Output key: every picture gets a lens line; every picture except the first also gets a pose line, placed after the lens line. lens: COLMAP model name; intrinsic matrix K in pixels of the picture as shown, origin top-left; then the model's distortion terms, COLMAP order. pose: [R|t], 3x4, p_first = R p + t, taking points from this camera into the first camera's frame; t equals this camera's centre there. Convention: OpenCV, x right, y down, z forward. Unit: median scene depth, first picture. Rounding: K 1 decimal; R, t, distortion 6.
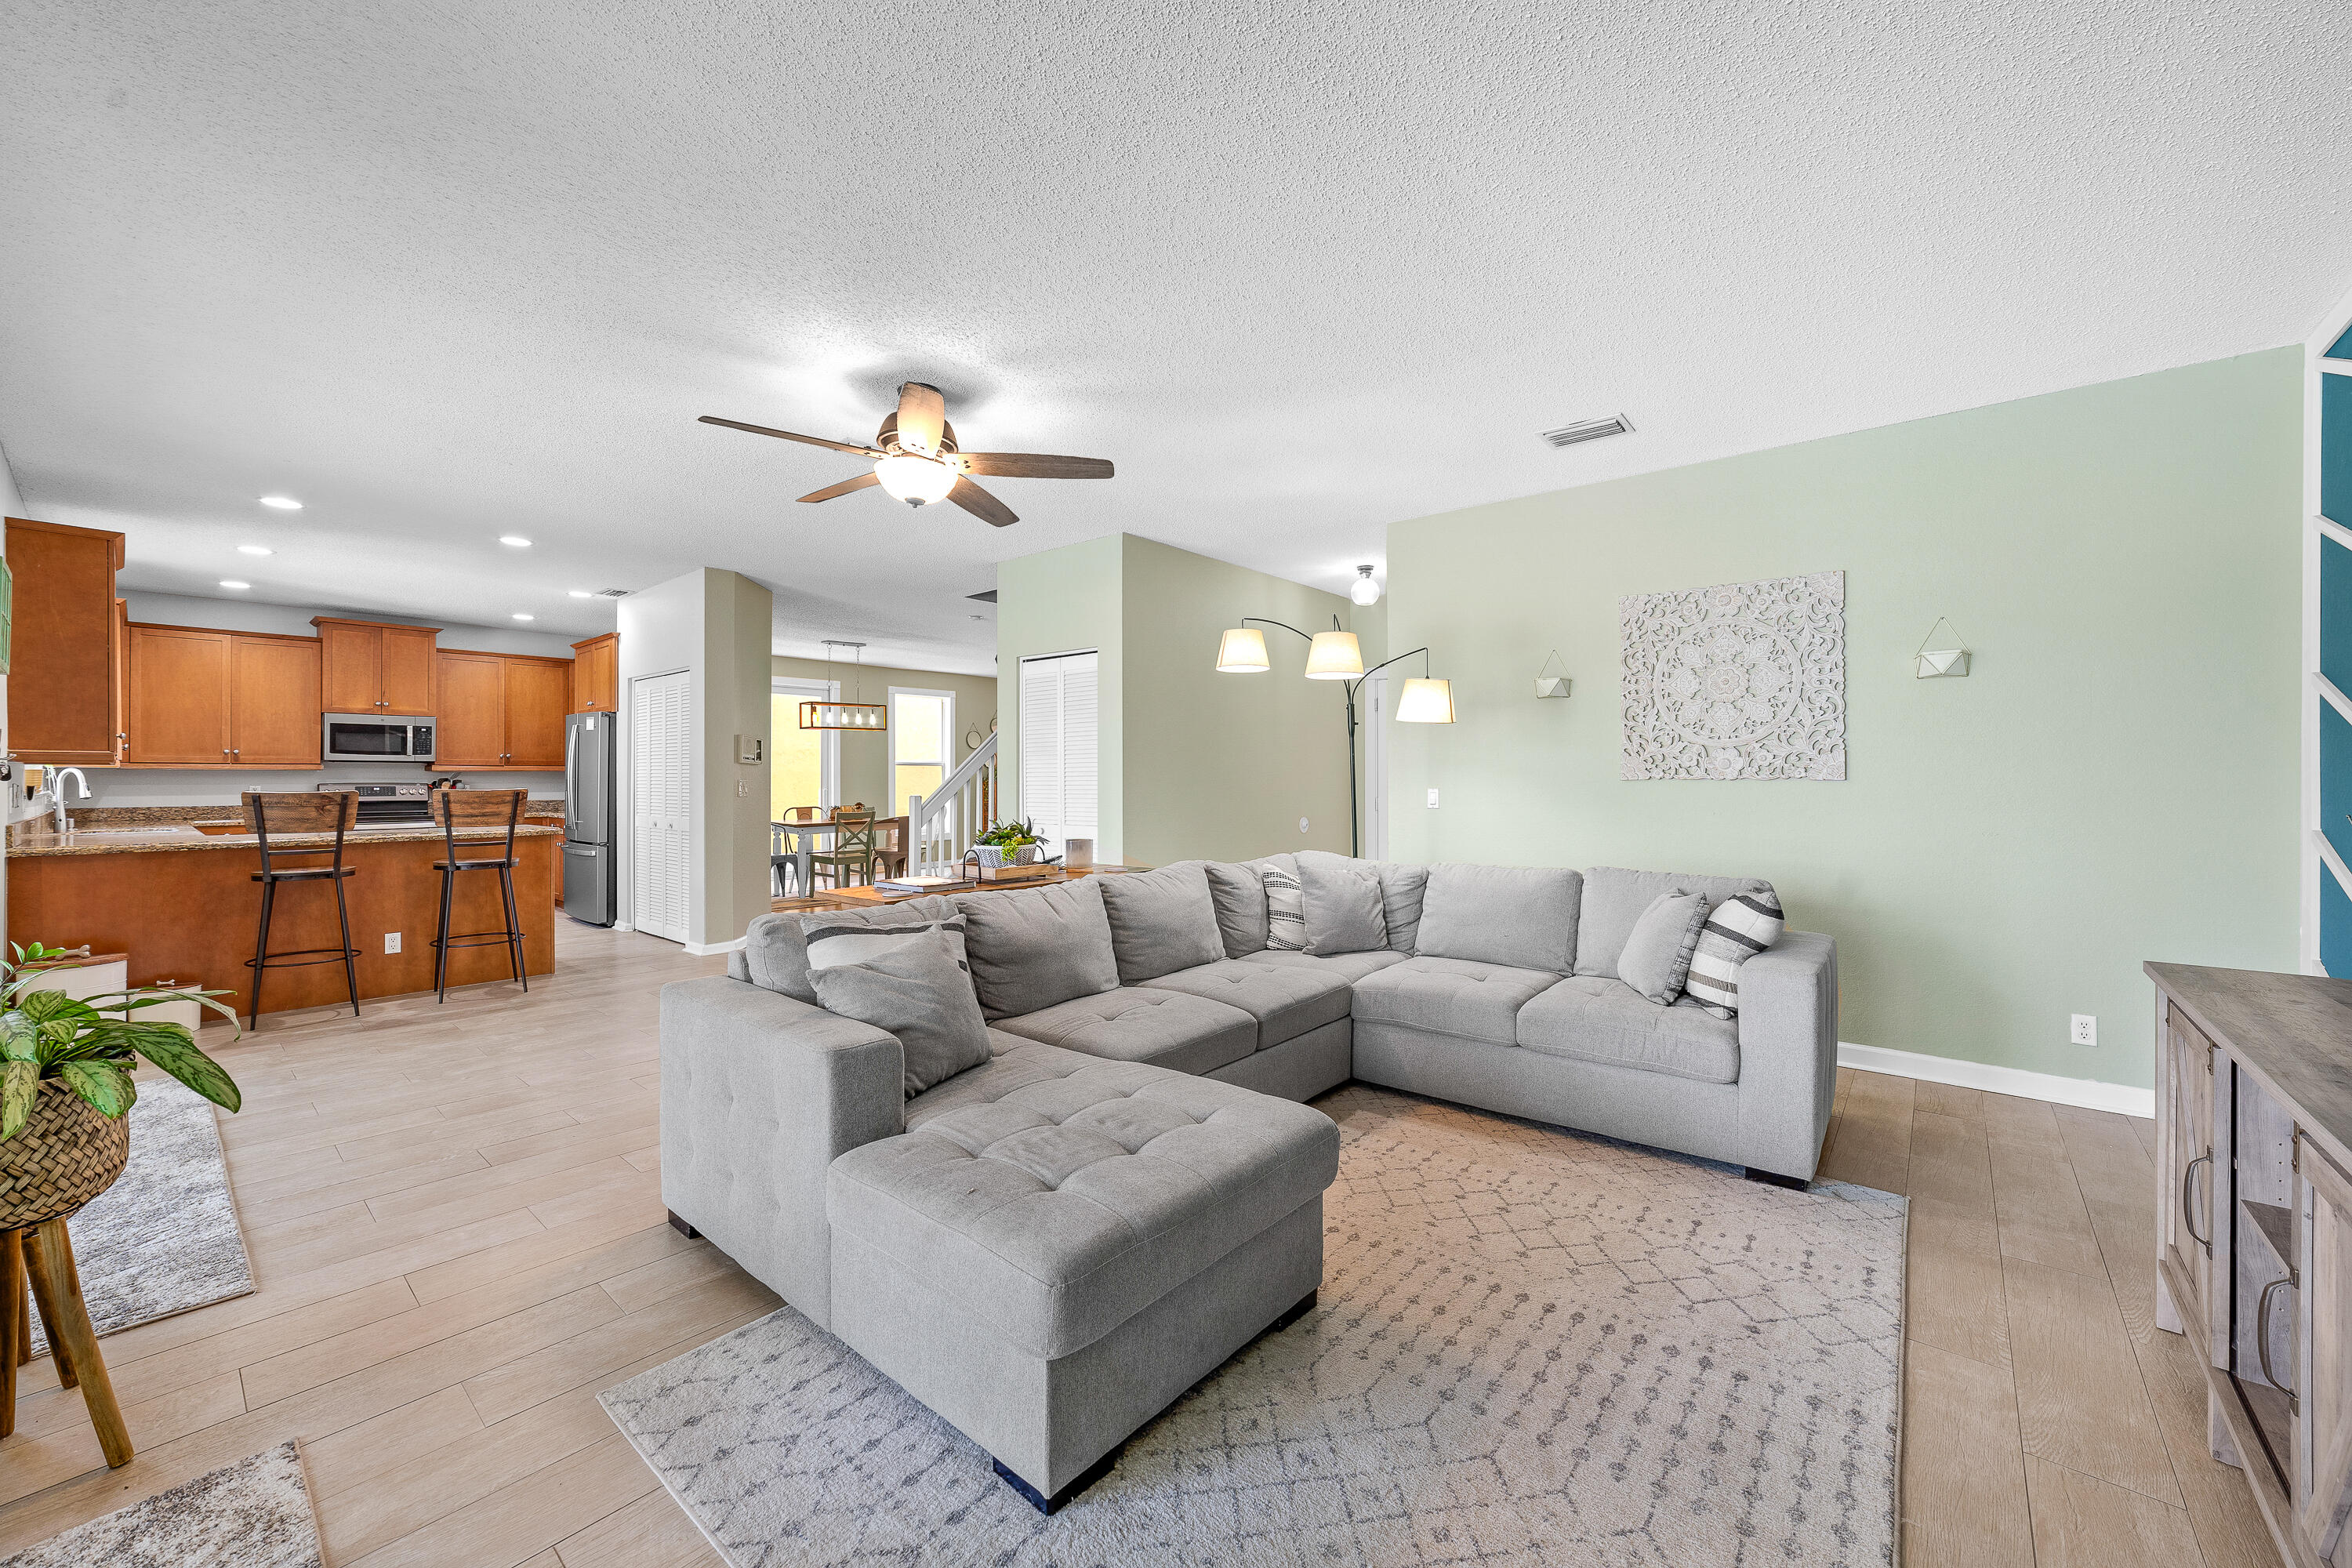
lens RADIAL K [[900.8, 0, 1177.7], [0, 900.8, 777.2], [0, 0, 1]] dist [-0.017423, 0.003494]
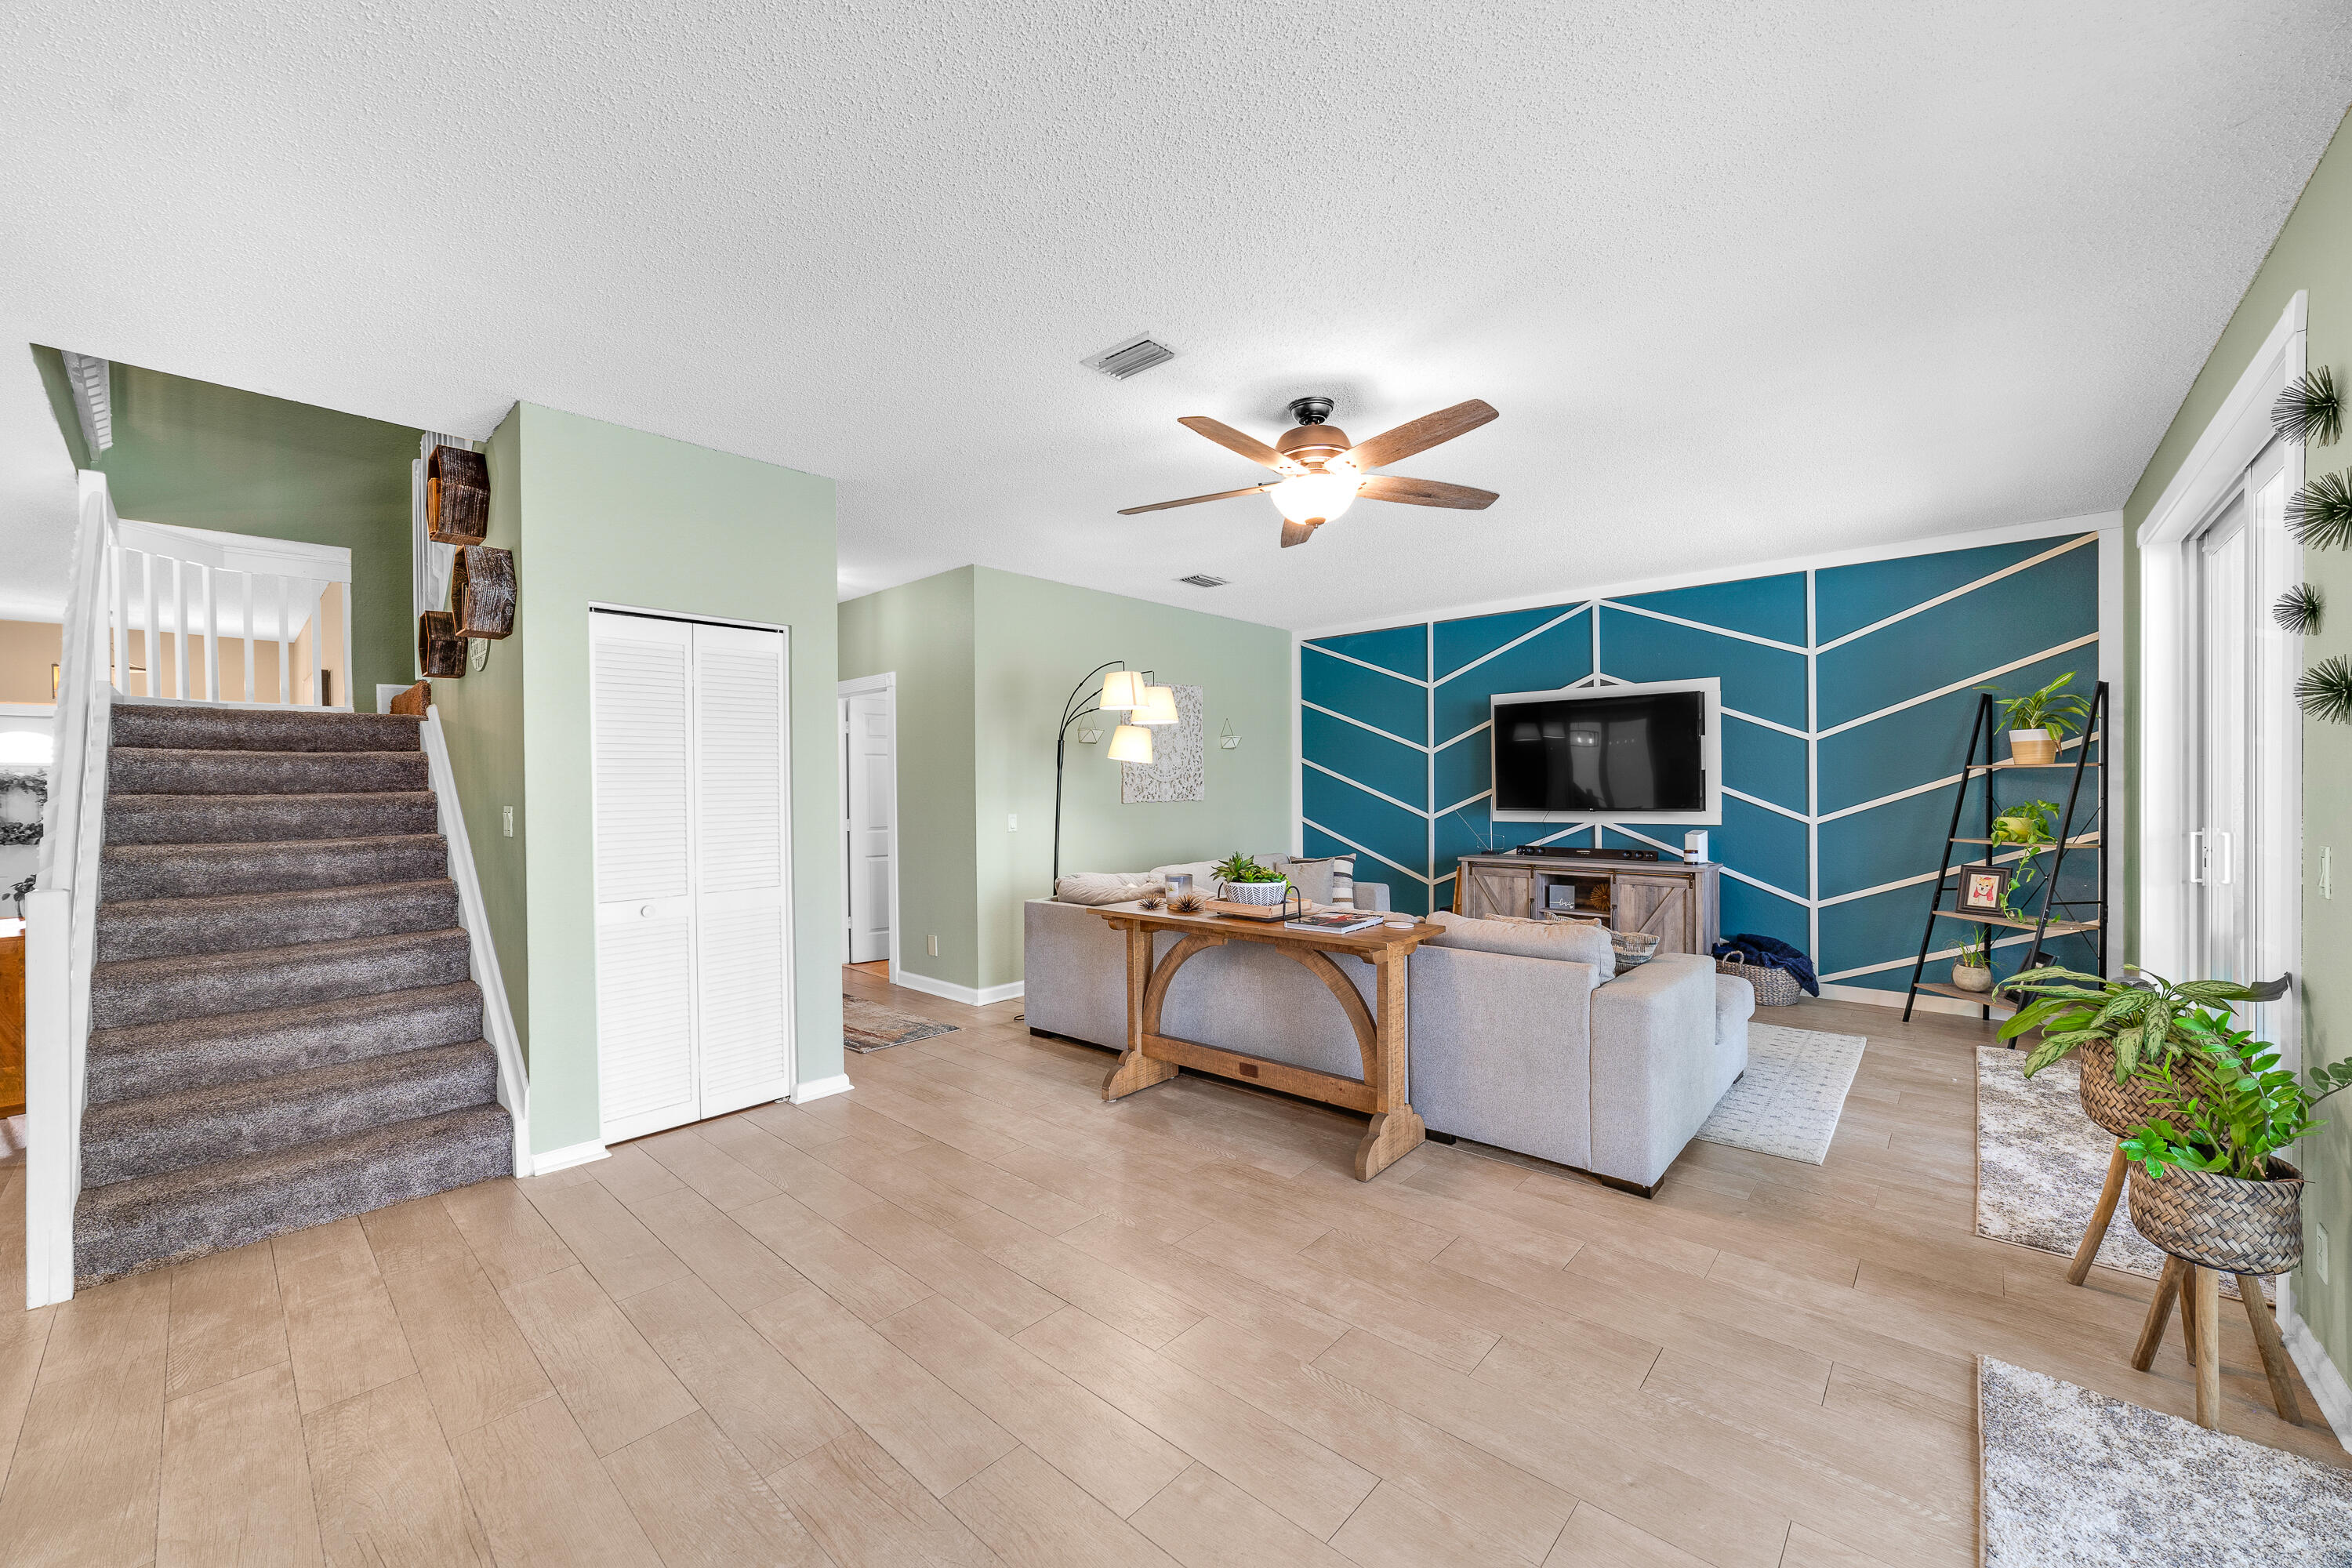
lens RADIAL K [[900.8, 0, 1168.6], [0, 900.8, 805.3], [0, 0, 1]] dist [-0.017423, 0.003494]
pose [[0.033186, -0.021813, 0.999211, -0.540991], [0.014909, 0.999661, 0.021328, -0.013800], [-0.999338, 0.014189, 0.033500, 0.492041]]
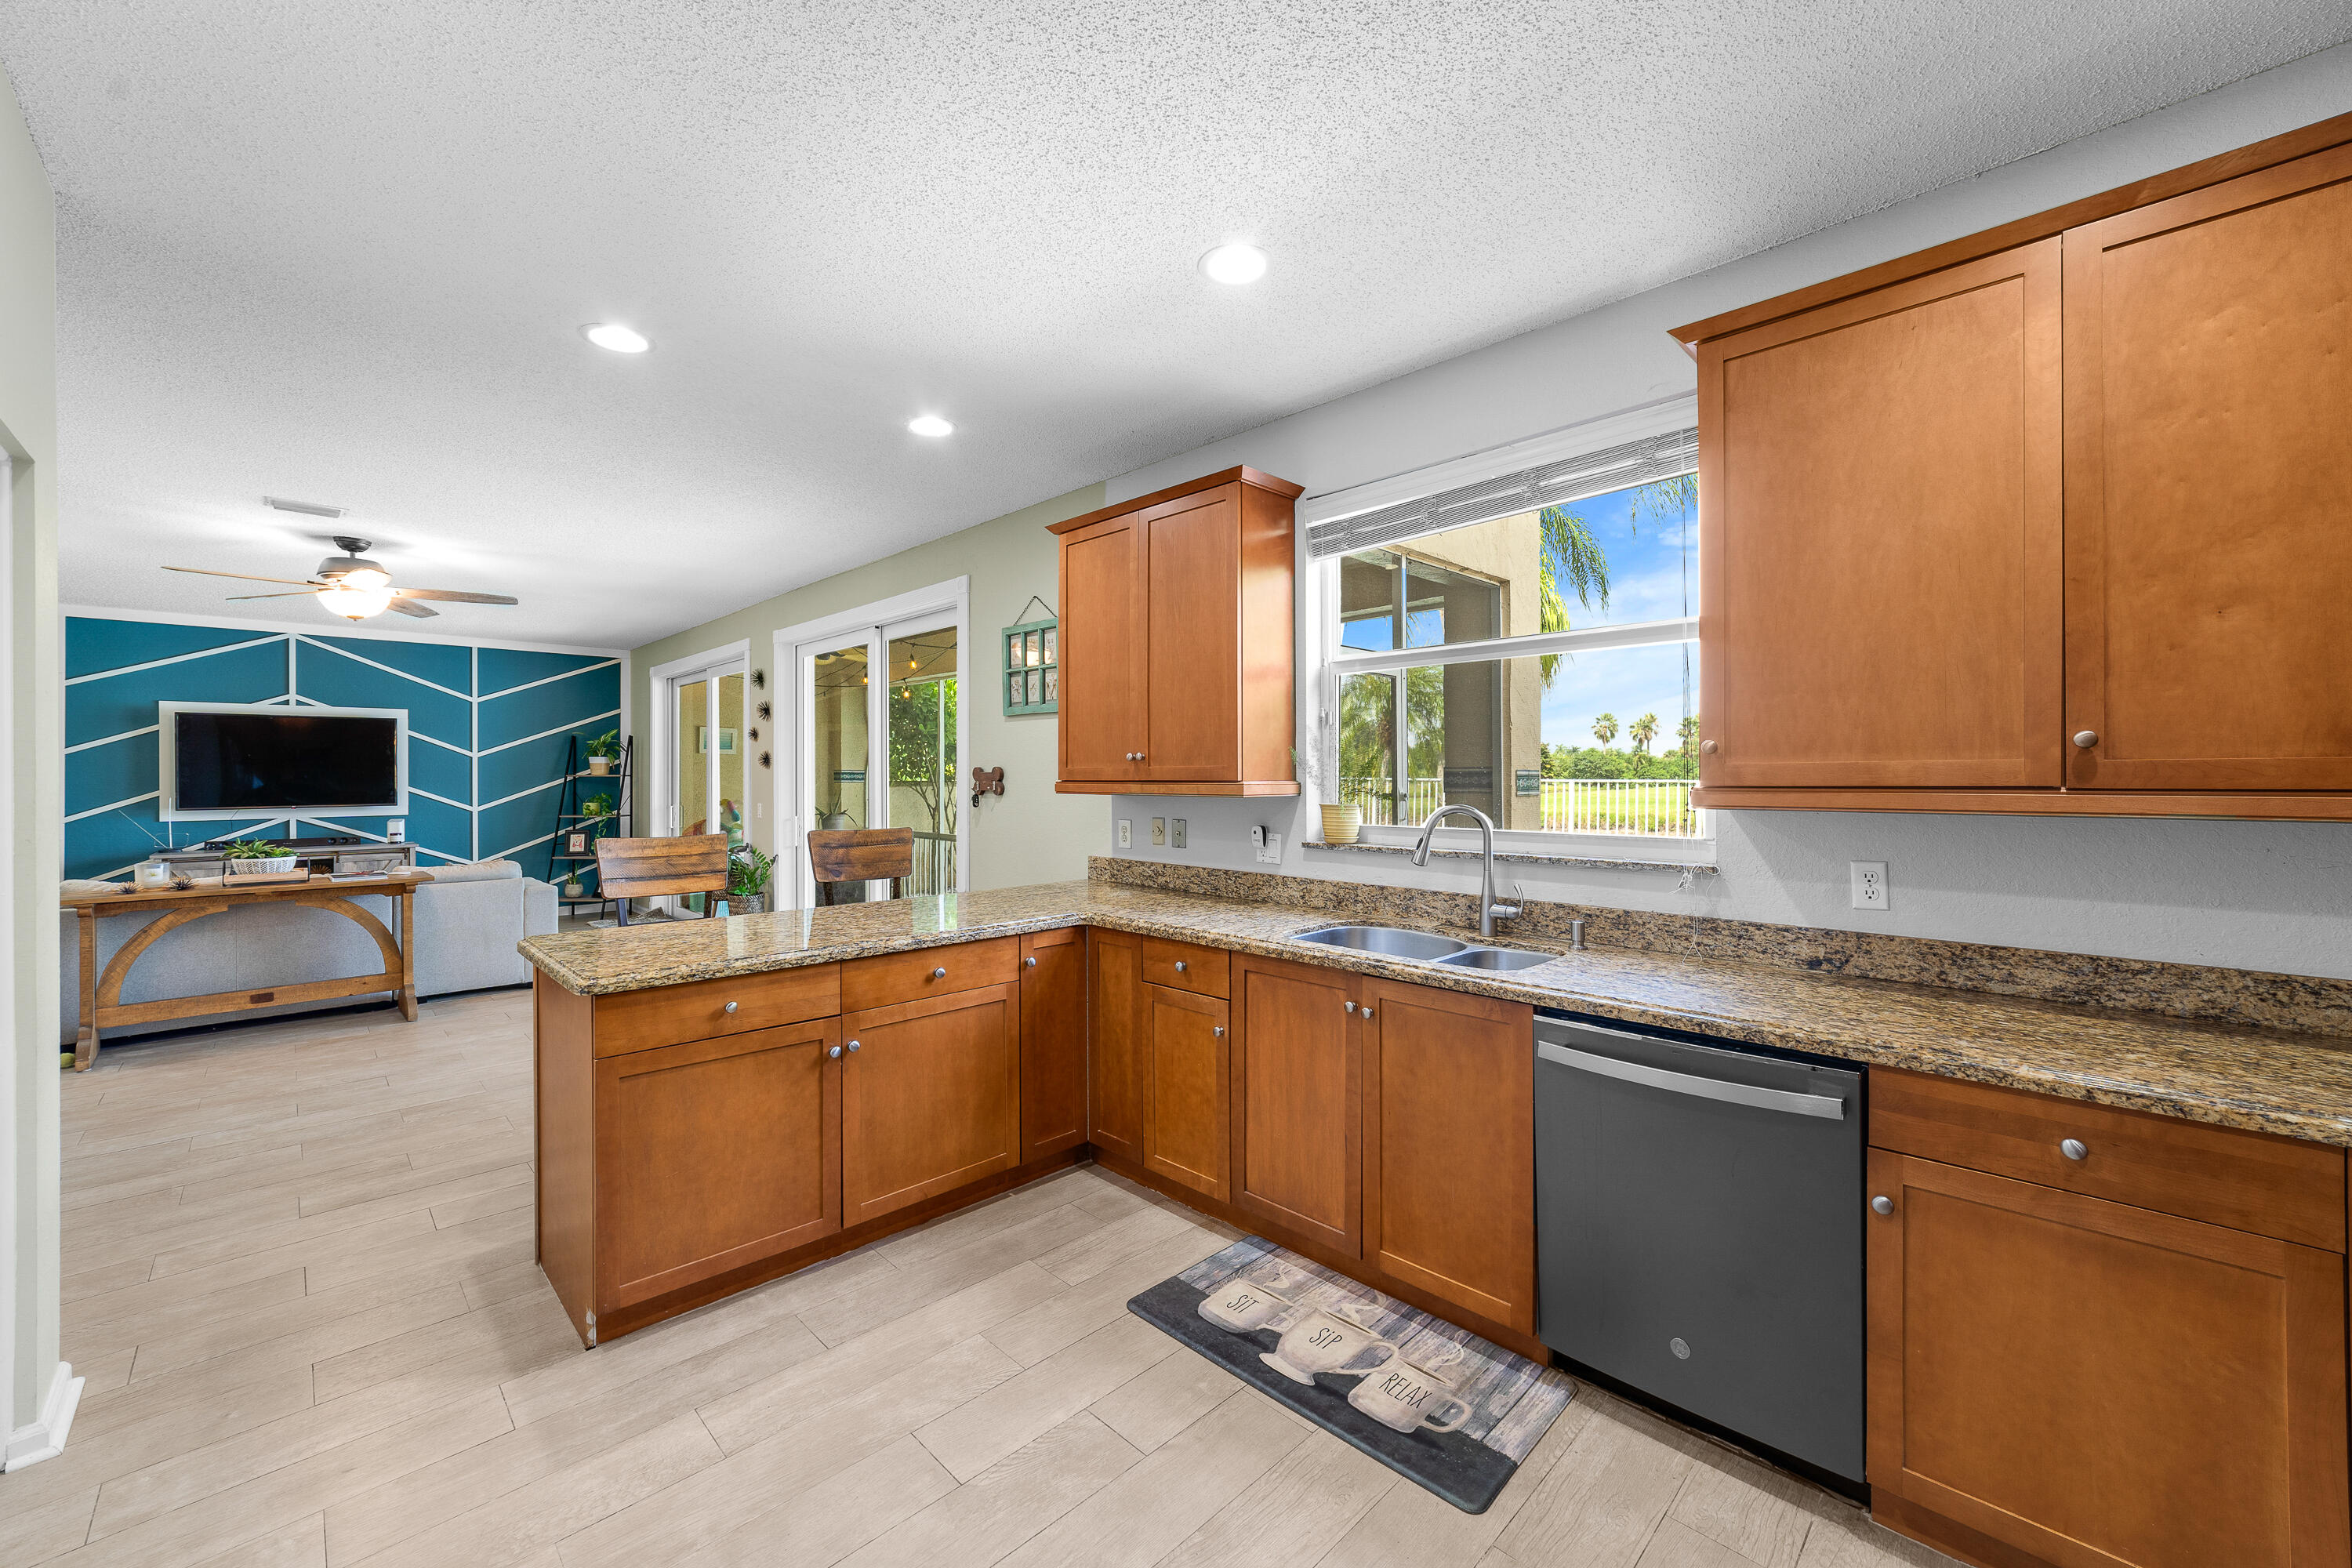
lens RADIAL K [[900.8, 0, 1160.5], [0, 900.8, 780.4], [0, 0, 1]] dist [-0.017423, 0.003494]
pose [[-0.995696, 0.004952, 0.092547, -0.761900], [0.005866, 0.999937, 0.009603, -0.019665], [-0.092493, 0.010105, -0.995662, 1.037778]]
